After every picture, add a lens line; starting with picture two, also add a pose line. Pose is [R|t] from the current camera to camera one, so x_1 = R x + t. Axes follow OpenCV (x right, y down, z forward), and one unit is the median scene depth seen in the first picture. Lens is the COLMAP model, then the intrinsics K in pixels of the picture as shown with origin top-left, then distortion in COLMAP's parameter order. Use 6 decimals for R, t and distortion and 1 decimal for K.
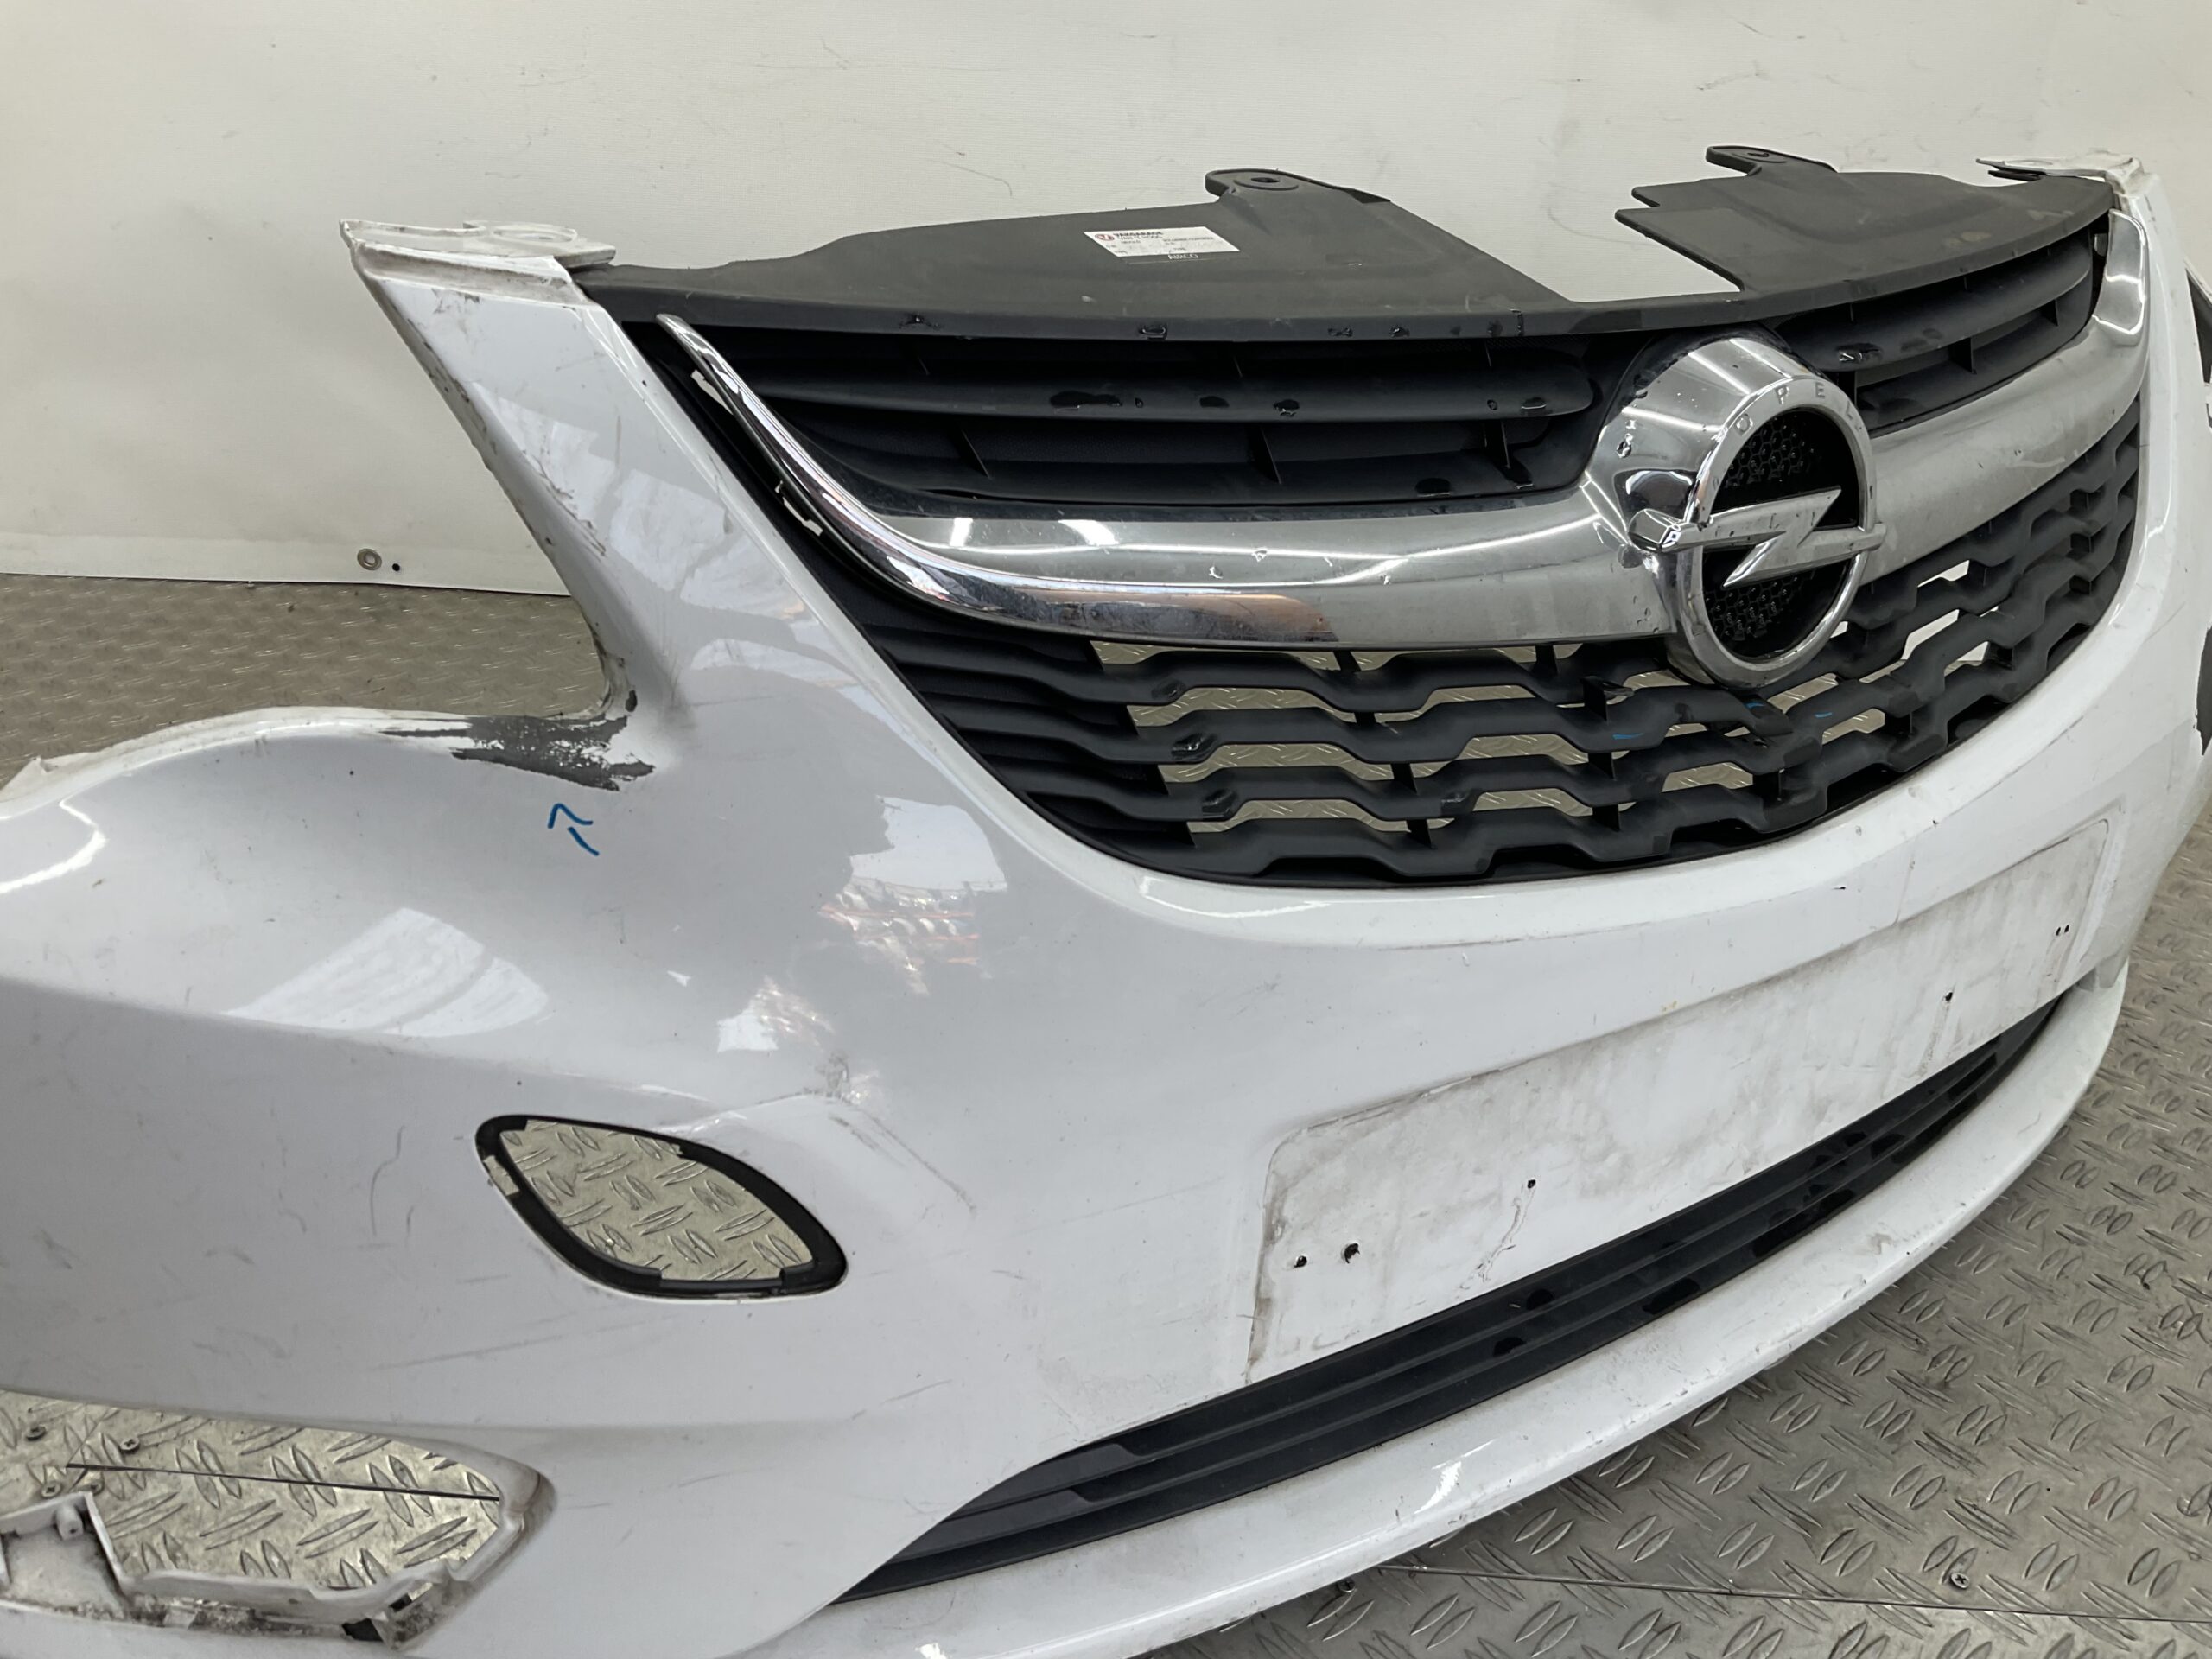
lens RADIAL K [[1829.4, 0, 1106.0], [0, 1829.4, 829.5], [0, 0, 1]] dist [0.139024, -0.312817]
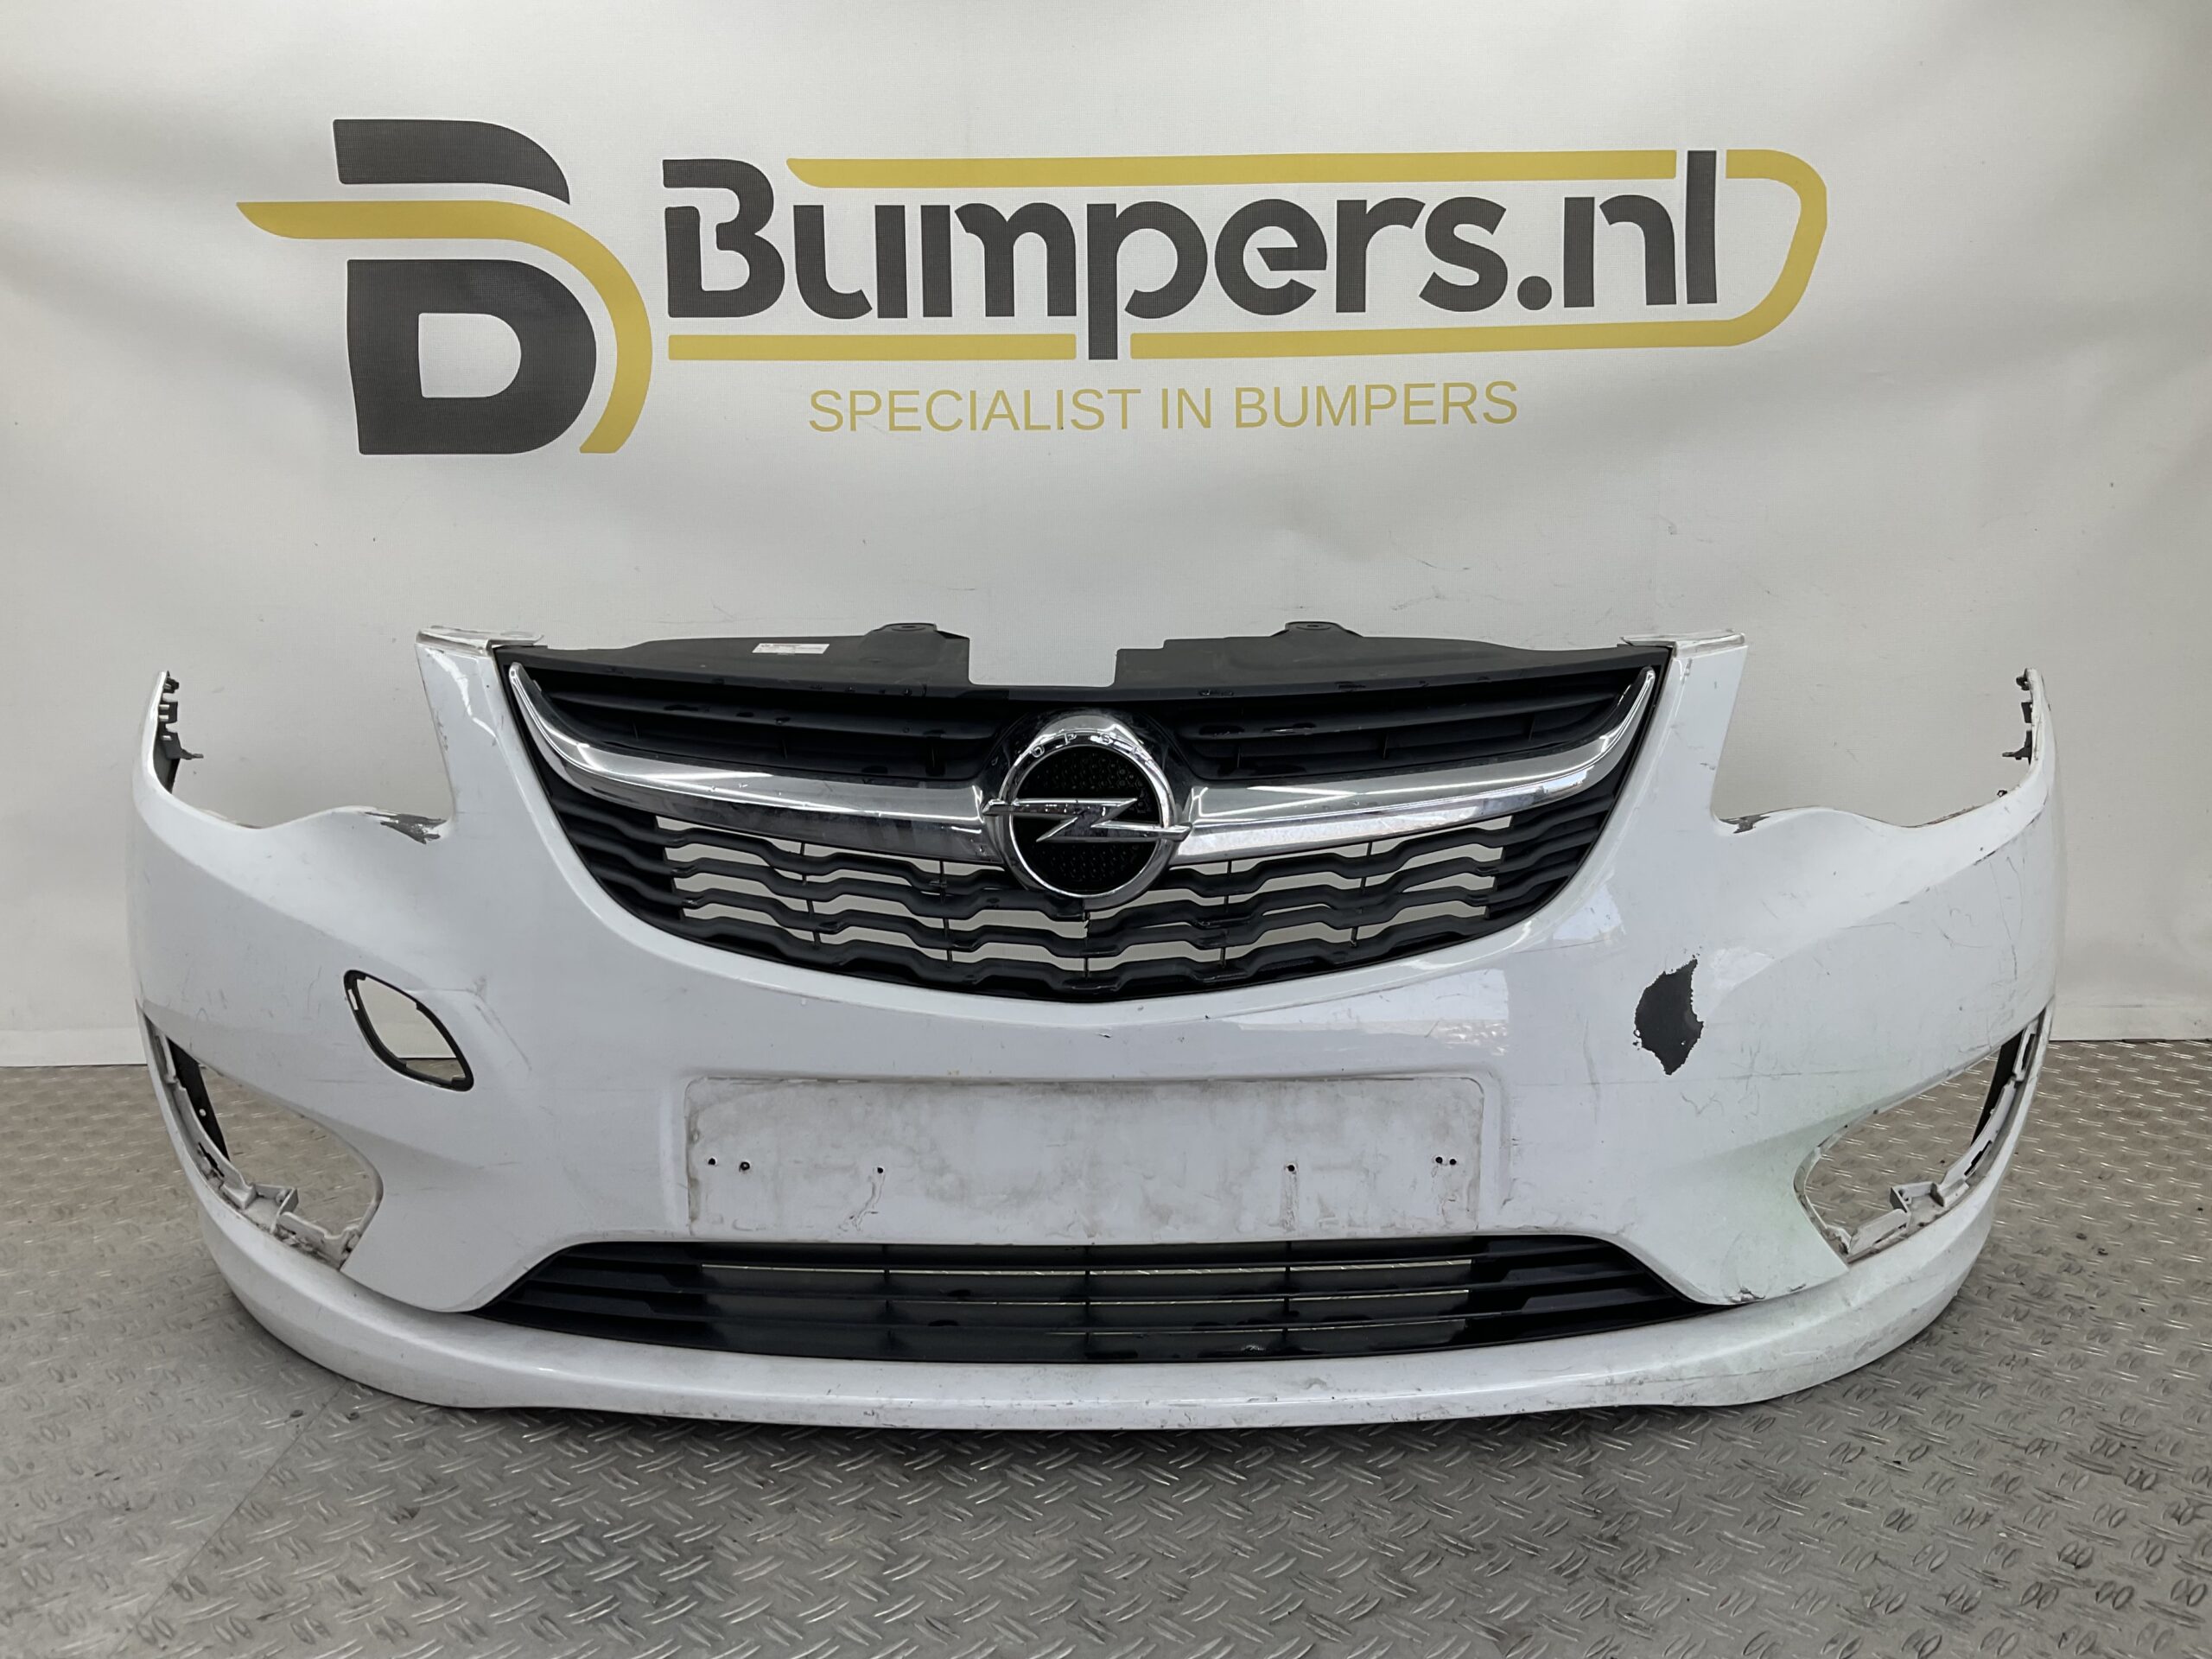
lens RADIAL K [[1829.4, 0, 1106.0], [0, 1829.4, 829.5], [0, 0, 1]] dist [0.139024, -0.312817]
pose [[0.829734, 0.060688, -0.554851, 1.433819], [-0.214901, 0.952172, -0.217221, 0.233745], [0.515131, 0.299474, 0.803091, -0.380475]]
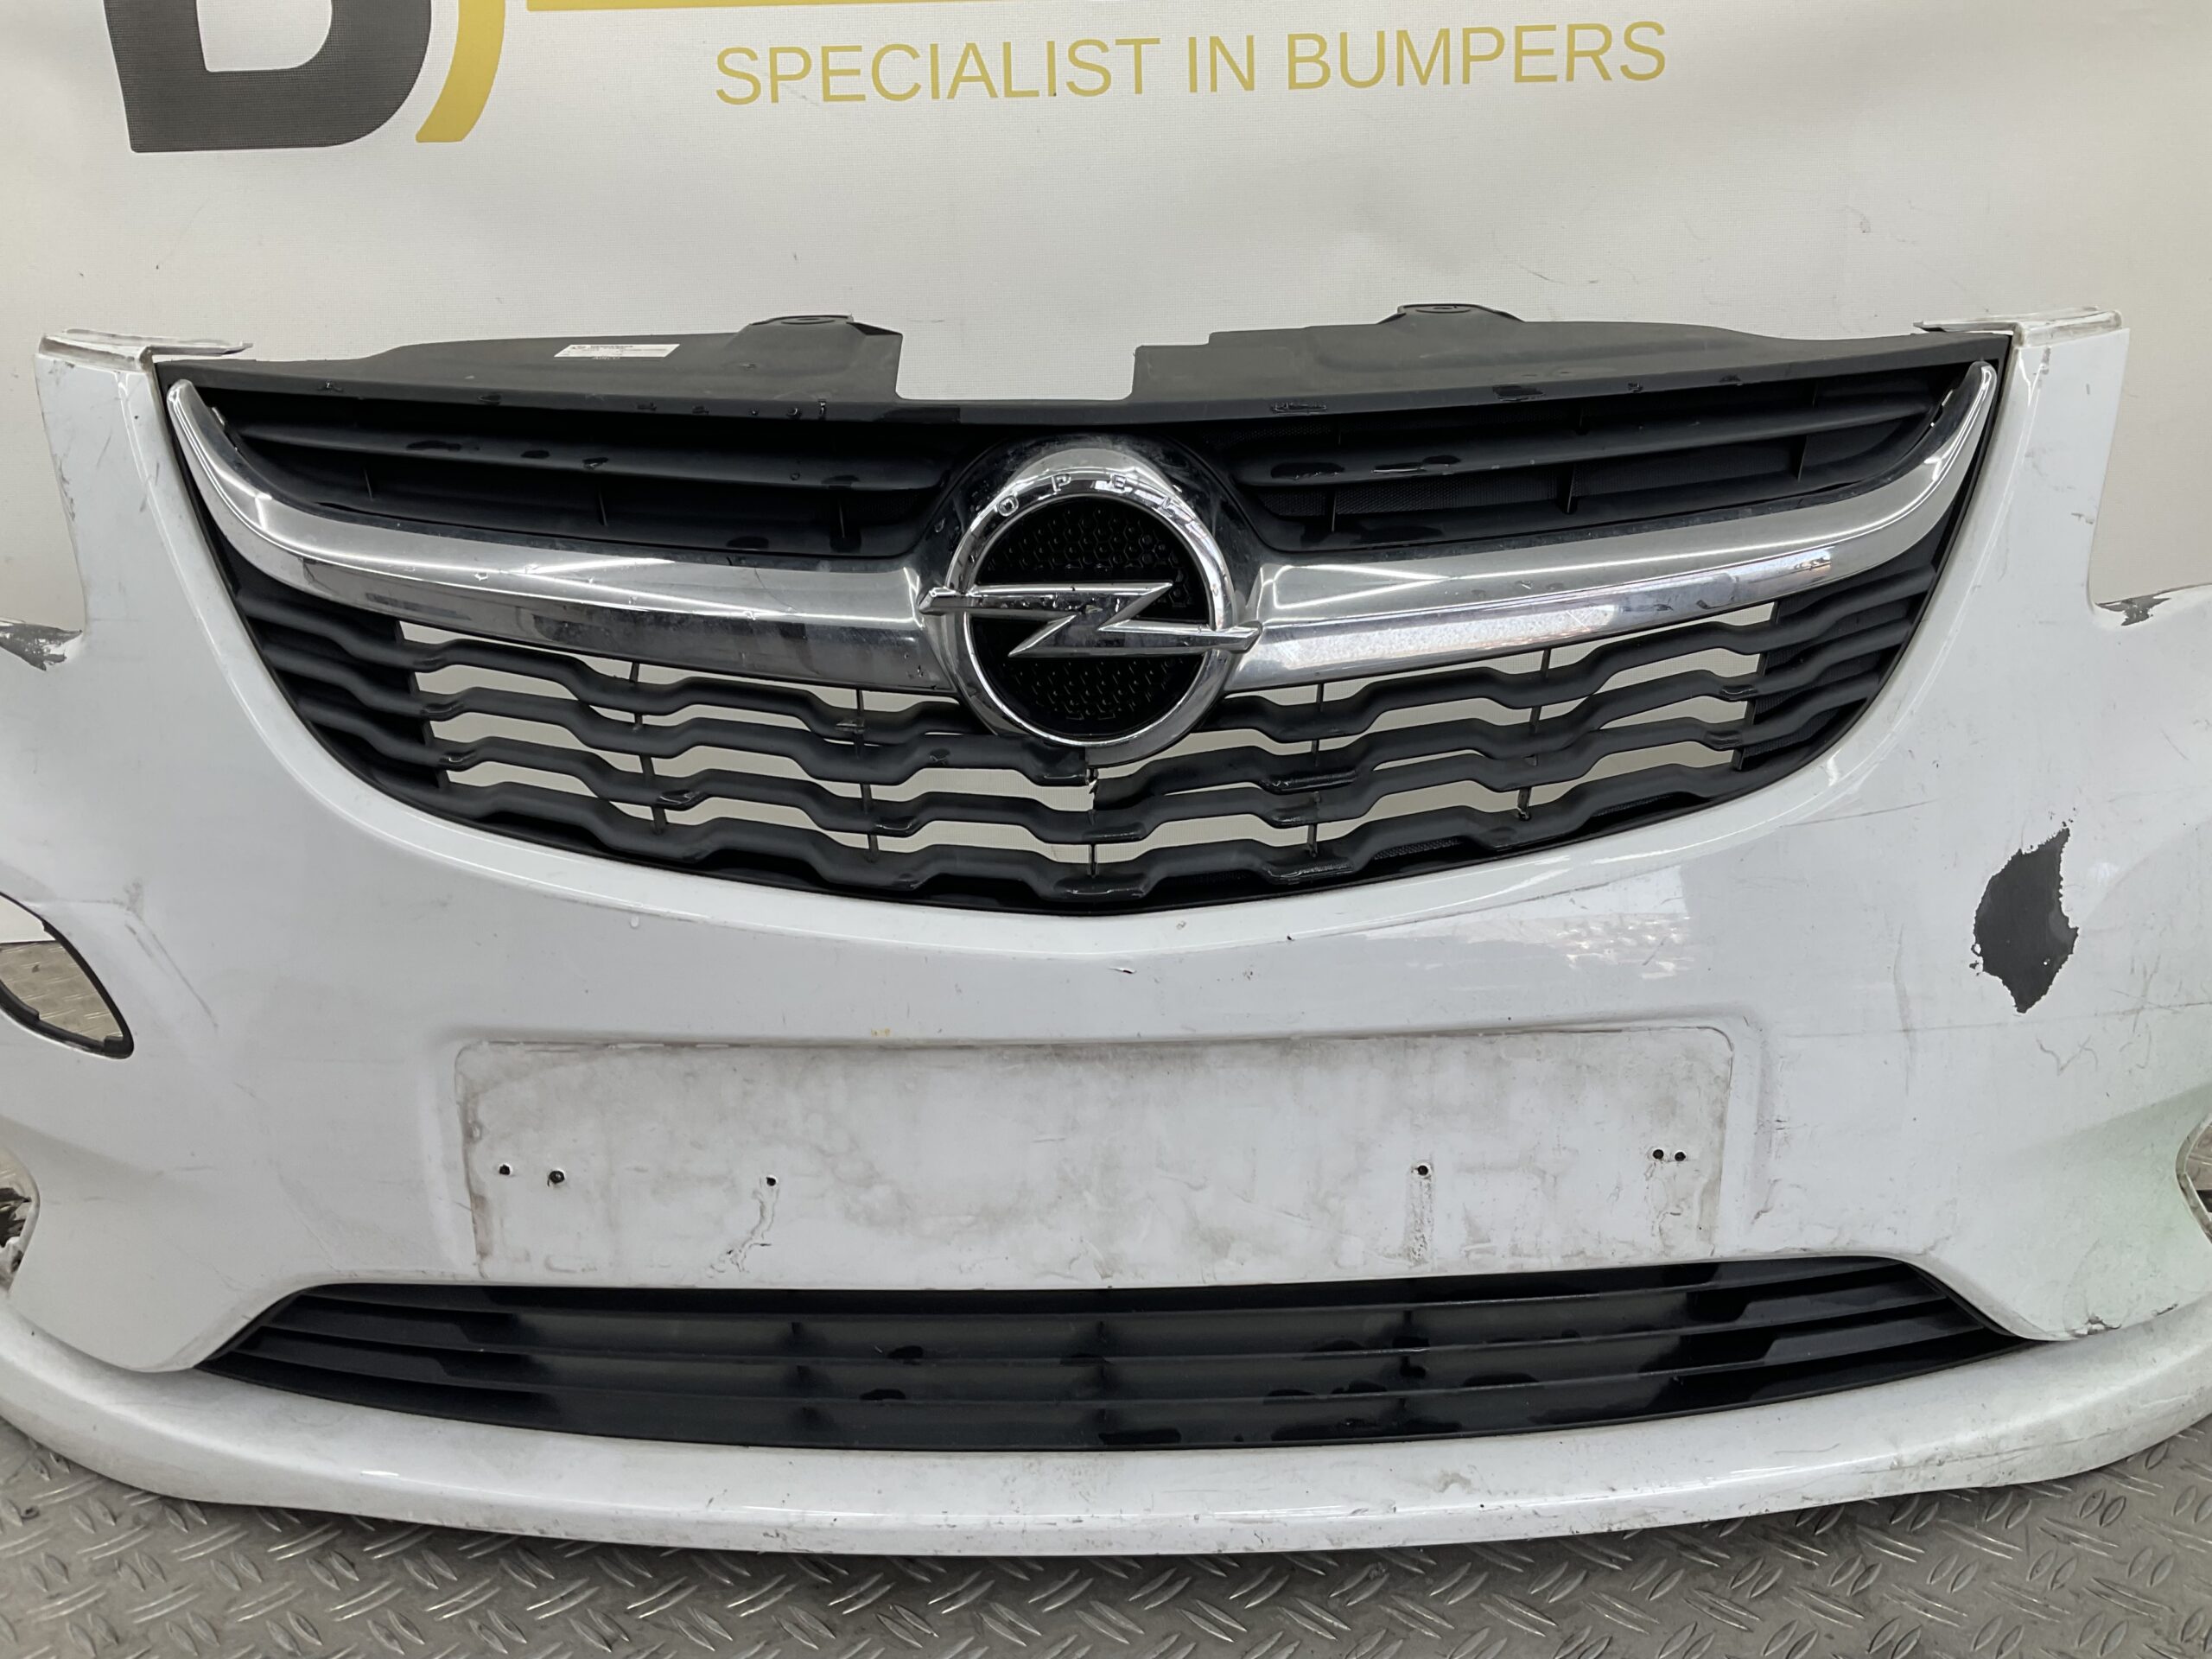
lens RADIAL K [[1829.4, 0, 1106.0], [0, 1829.4, 829.5], [0, 0, 1]] dist [0.139024, -0.312817]
pose [[0.826541, 0.106788, -0.552654, 1.041123], [-0.203545, 0.972100, -0.116582, 0.084010], [0.524786, 0.208849, 0.825216, 0.186033]]
